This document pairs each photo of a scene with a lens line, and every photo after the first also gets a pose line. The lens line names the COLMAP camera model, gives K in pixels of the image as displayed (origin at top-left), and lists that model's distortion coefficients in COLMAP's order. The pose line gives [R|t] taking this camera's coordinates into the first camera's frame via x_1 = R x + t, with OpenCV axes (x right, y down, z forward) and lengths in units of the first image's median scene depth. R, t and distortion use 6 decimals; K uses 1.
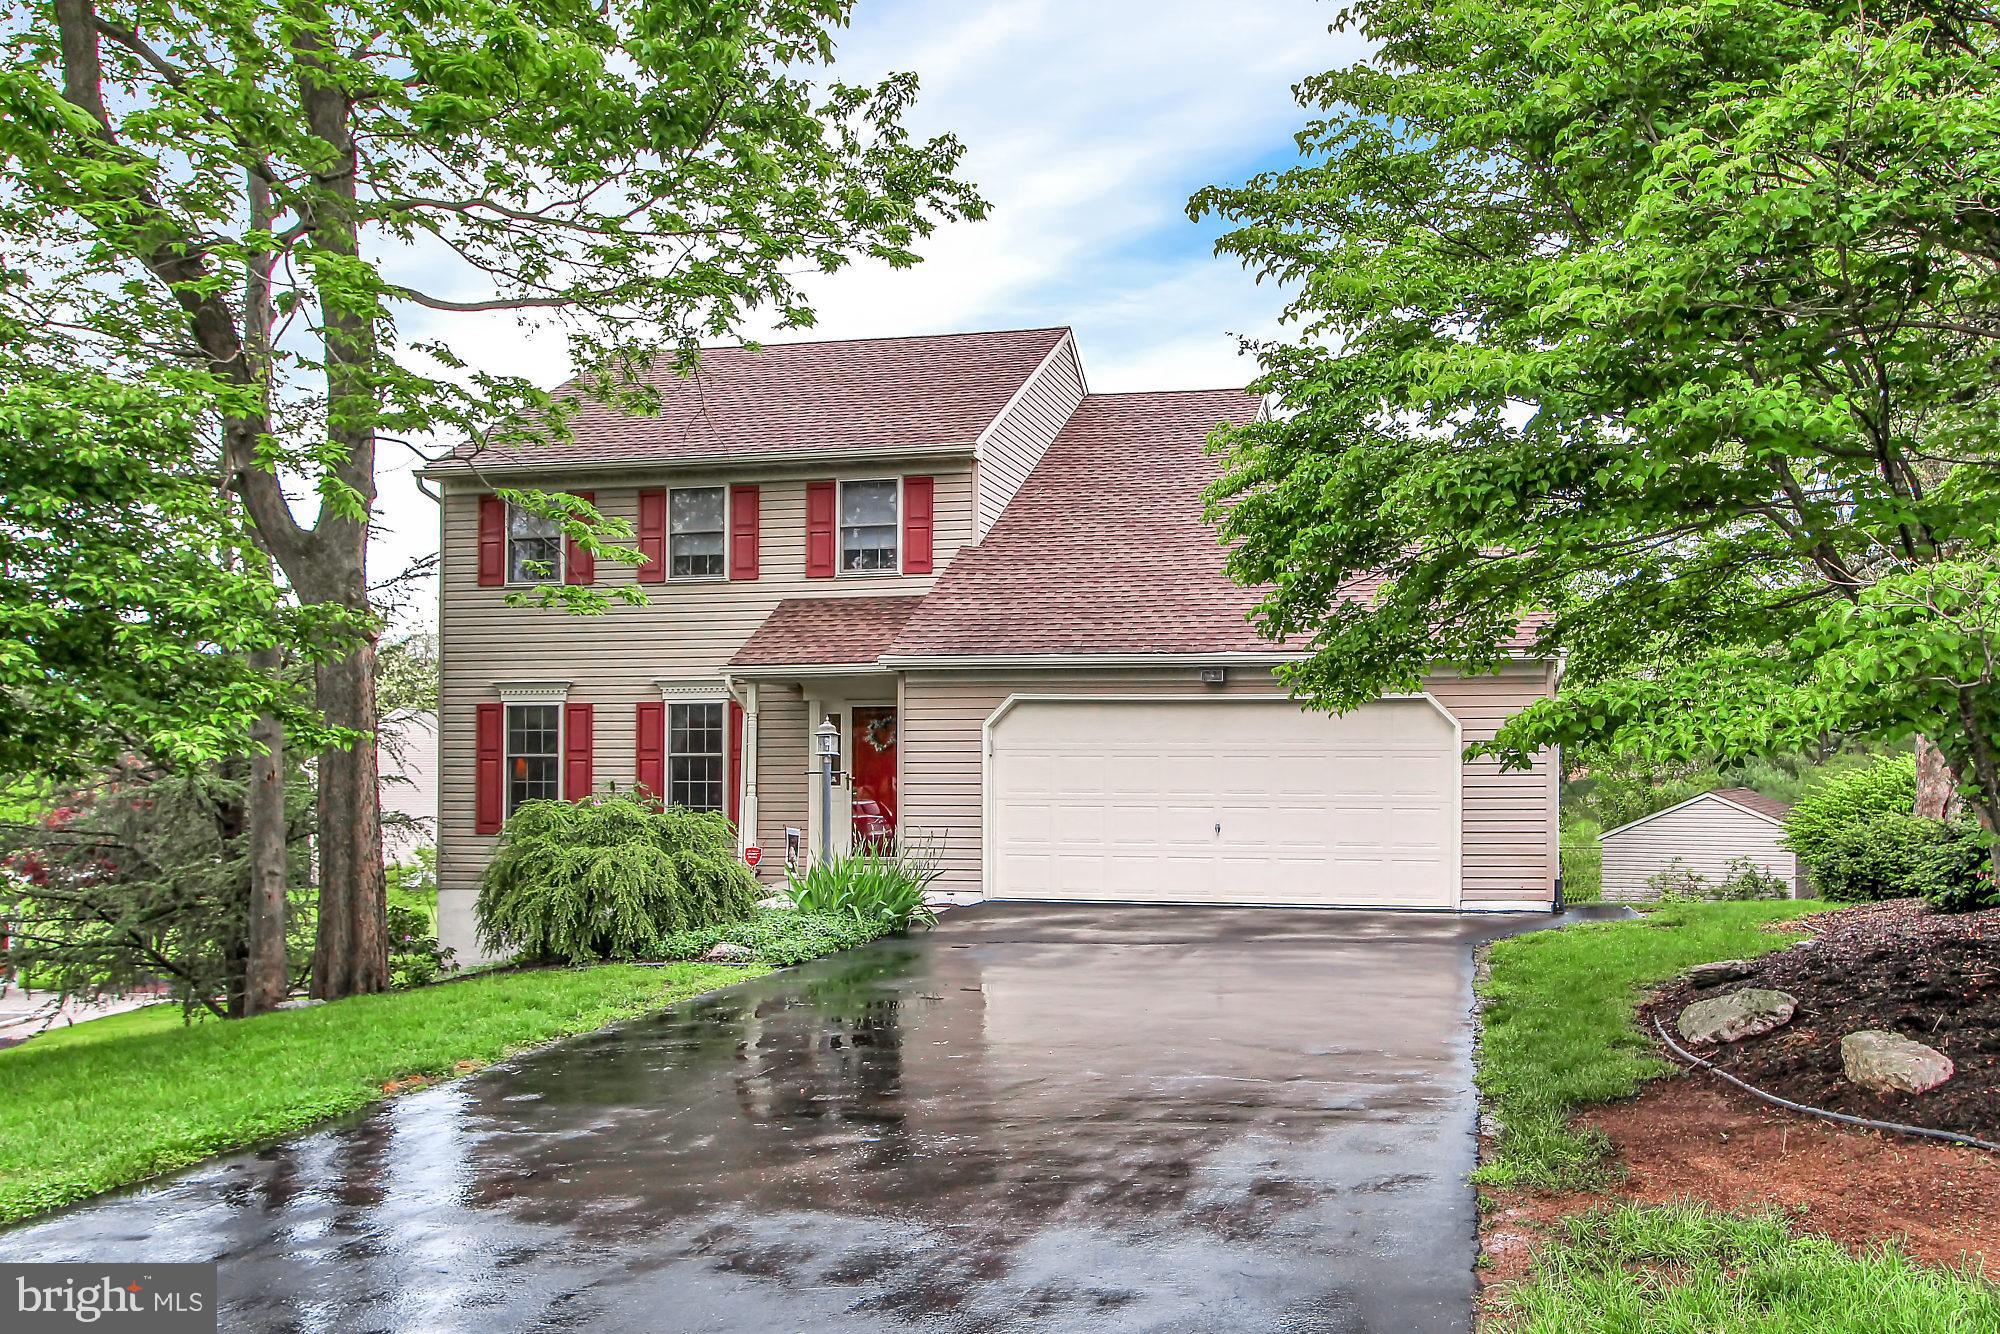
lens RADIAL K [[1152.0, 0, 1000.2], [0, 1152.0, 669.6], [0, 0, 1]] dist [-0.003575, 0.002534]
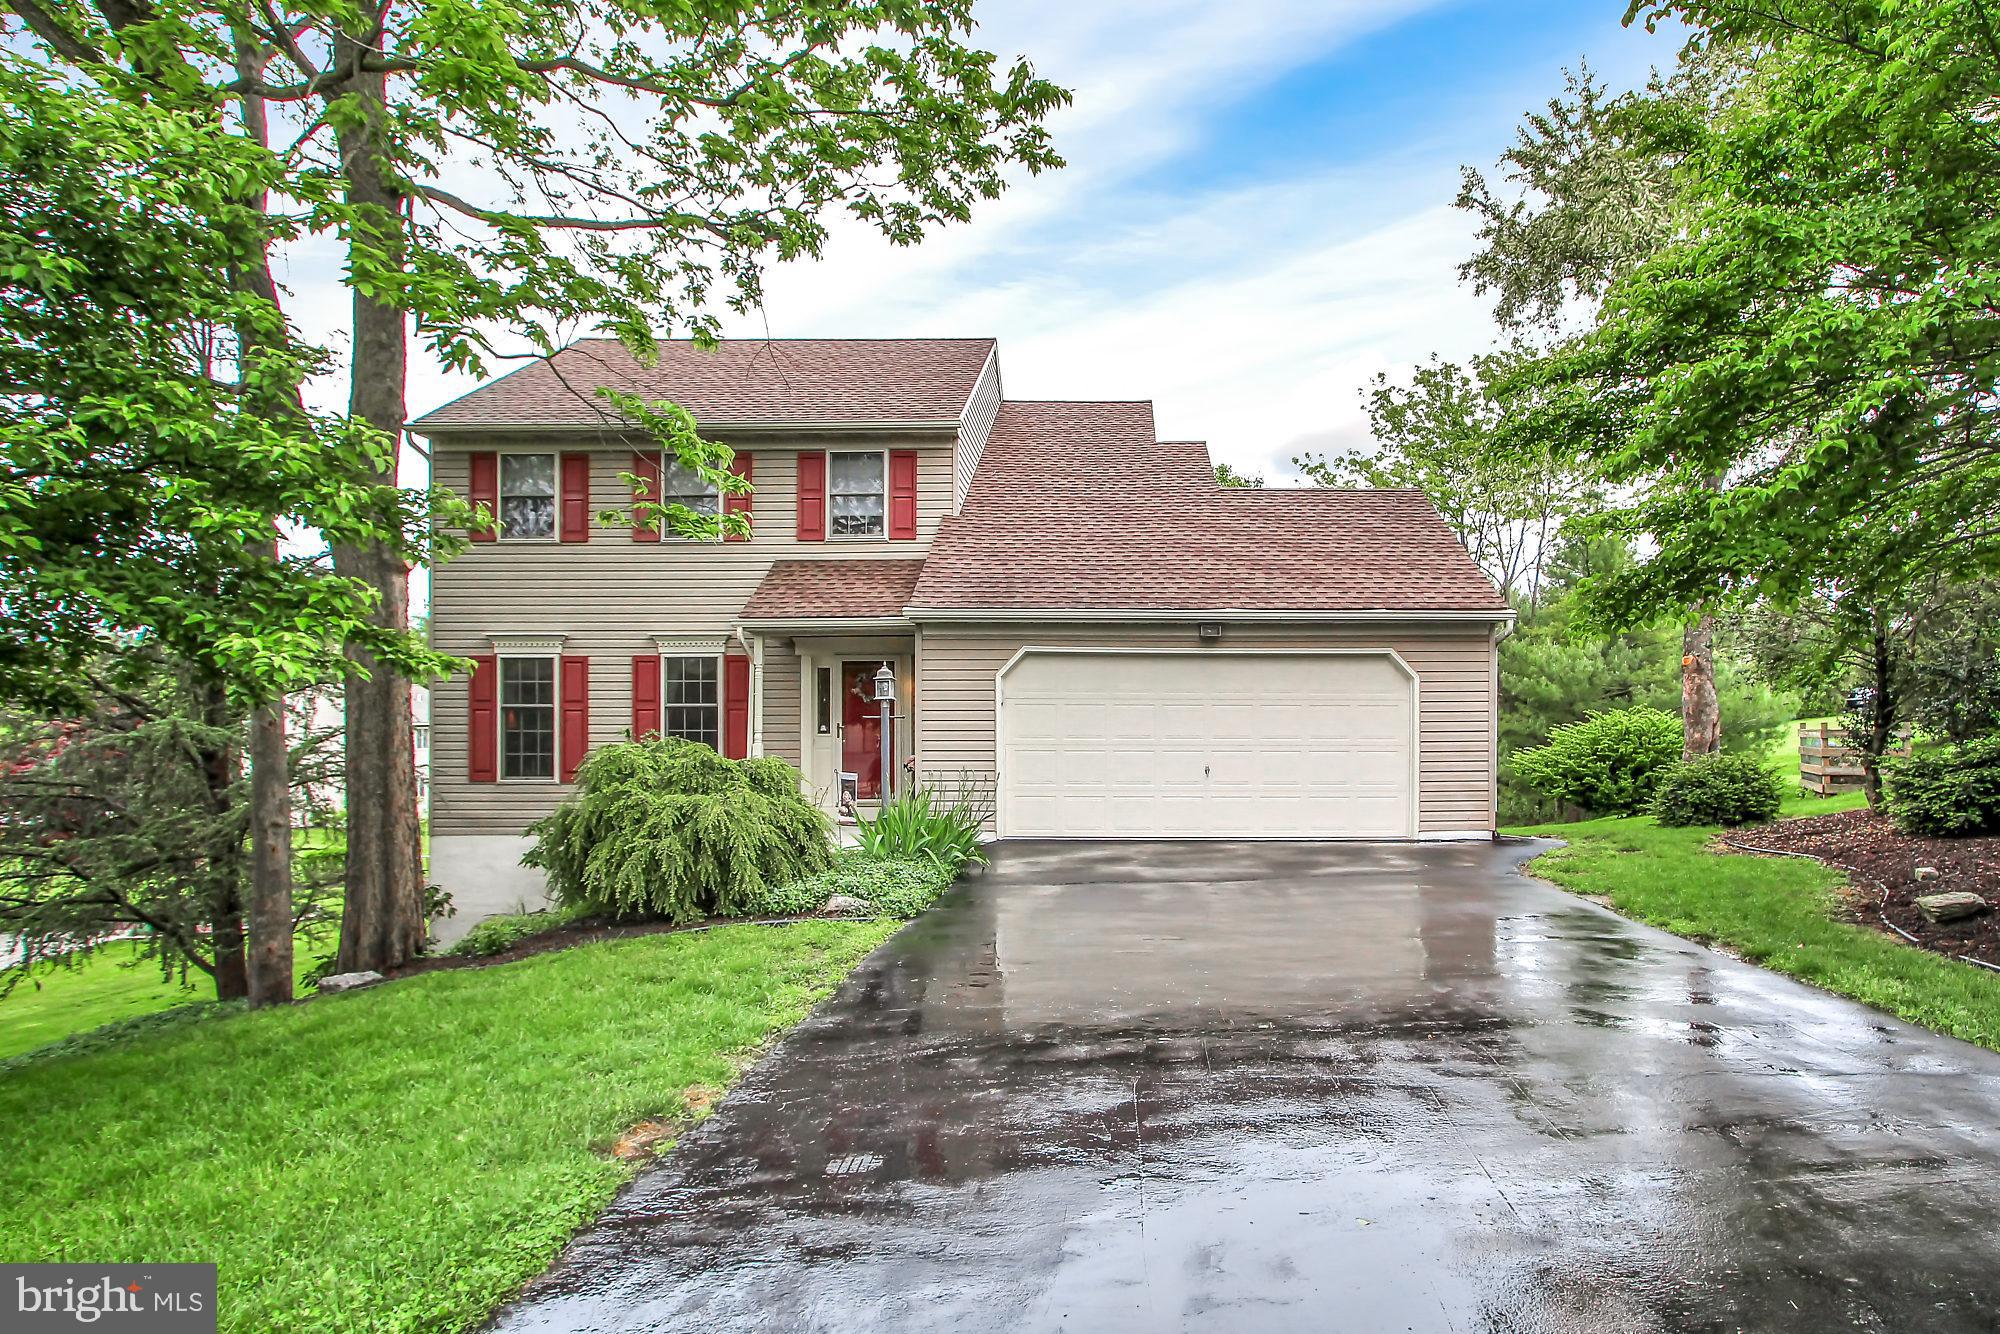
lens RADIAL K [[930.6, 0, 1001.4], [0, 930.6, 668.4], [0, 0, 1]] dist [-0.004438, -0.002016]
pose [[0.990057, 0.007236, 0.140477, -0.108108], [-0.010836, 0.999632, 0.024882, 0.016653], [-0.140245, -0.026157, 0.989771, 0.119485]]
